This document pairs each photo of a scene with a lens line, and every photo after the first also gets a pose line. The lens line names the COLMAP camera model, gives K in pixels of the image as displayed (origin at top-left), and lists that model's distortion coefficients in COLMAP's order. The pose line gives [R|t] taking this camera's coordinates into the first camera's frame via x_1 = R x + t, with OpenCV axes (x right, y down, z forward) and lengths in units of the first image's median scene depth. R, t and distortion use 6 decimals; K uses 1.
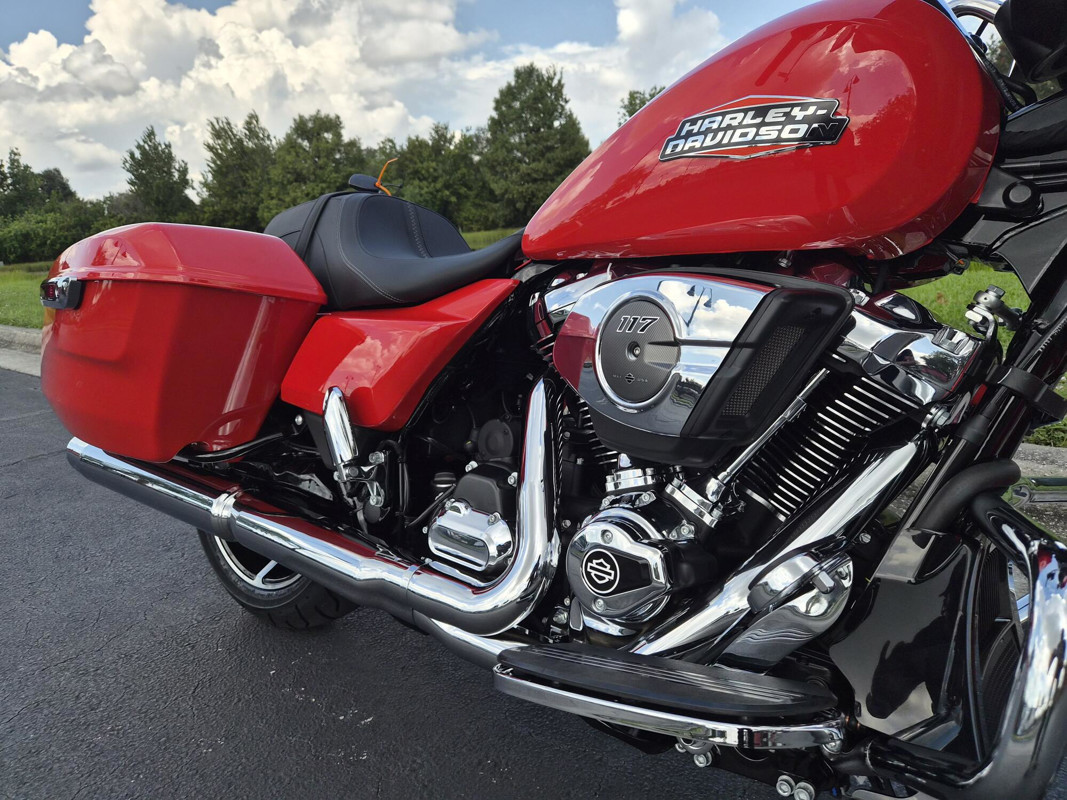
lens RADIAL K [[727.1, 0, 527.6], [0, 727.1, 400.2], [0, 0, 1]] dist [0.052157, -0.044369]
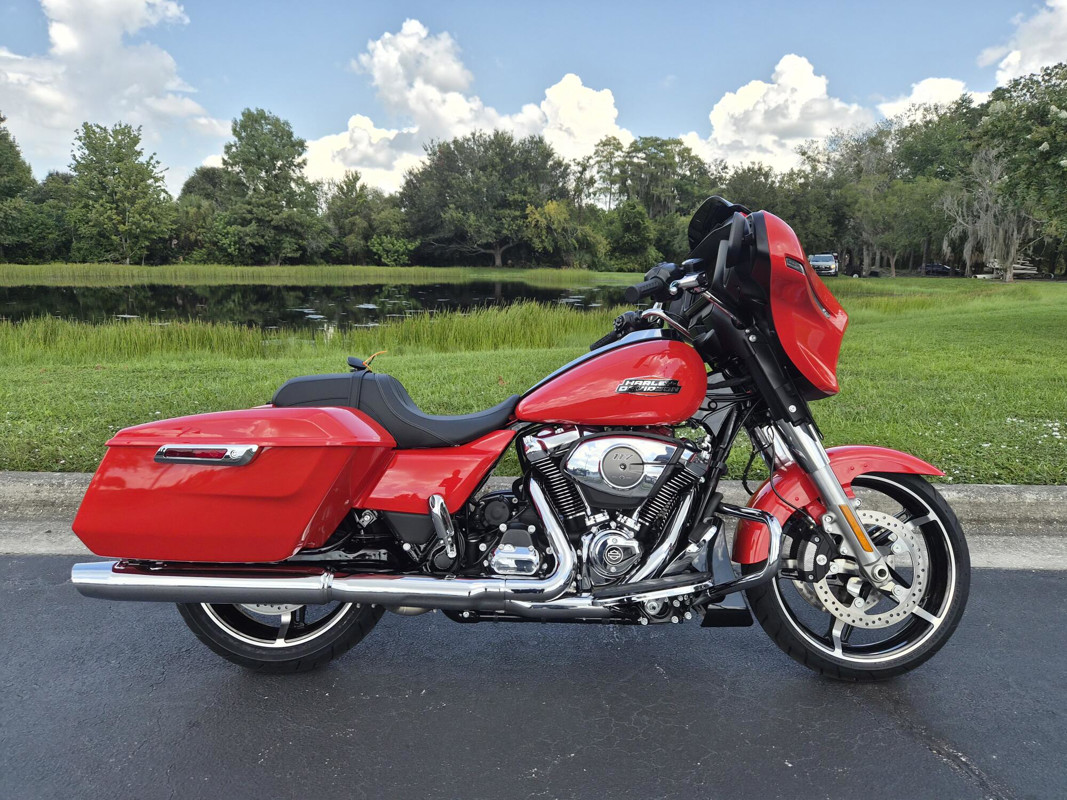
lens RADIAL K [[718.7, 0, 536.4], [0, 718.7, 394.5], [0, 0, 1]] dist [0.056383, -0.038422]
pose [[0.776303, -0.036880, 0.629280, -0.807829], [0.086503, 0.995075, -0.048396, -0.107719], [-0.624396, 0.092004, 0.775671, -0.396180]]
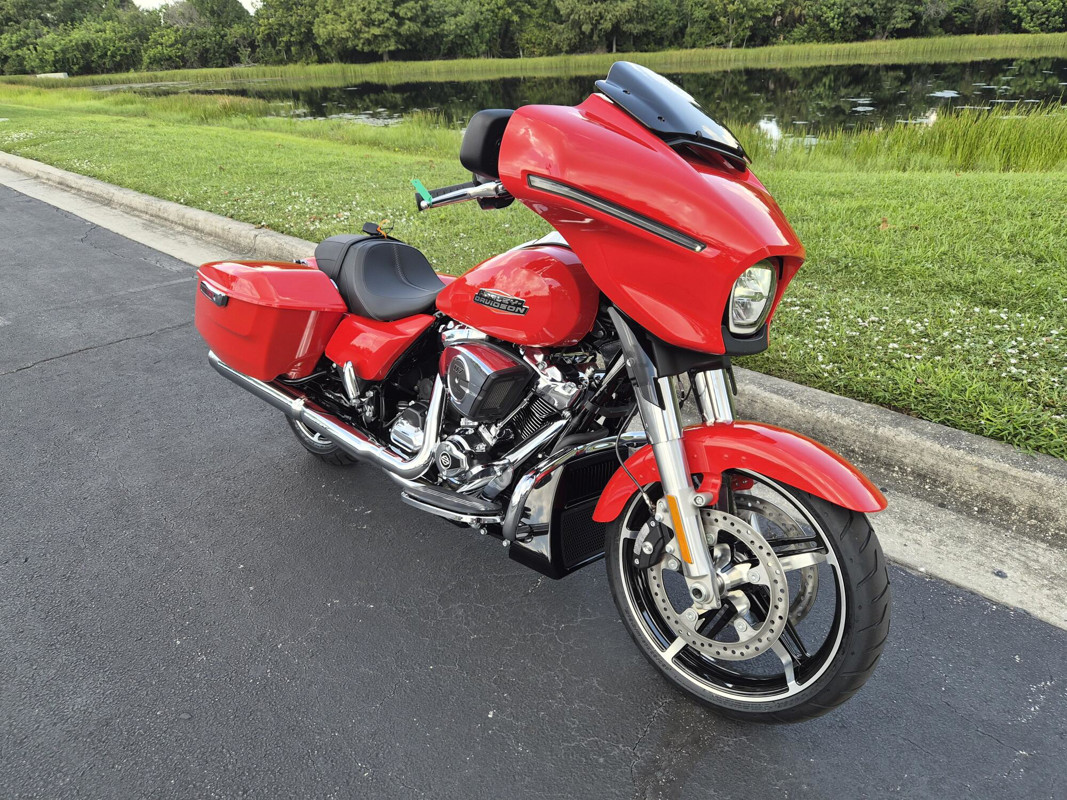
lens RADIAL K [[715.3, 0, 527.8], [0, 715.3, 390.5], [0, 0, 1]] dist [0.056494, -0.044404]
pose [[0.995951, 0.065774, -0.061283, 0.248521], [-0.051655, 0.976615, 0.208700, -0.256819], [0.073577, -0.204689, 0.976058, -0.651692]]
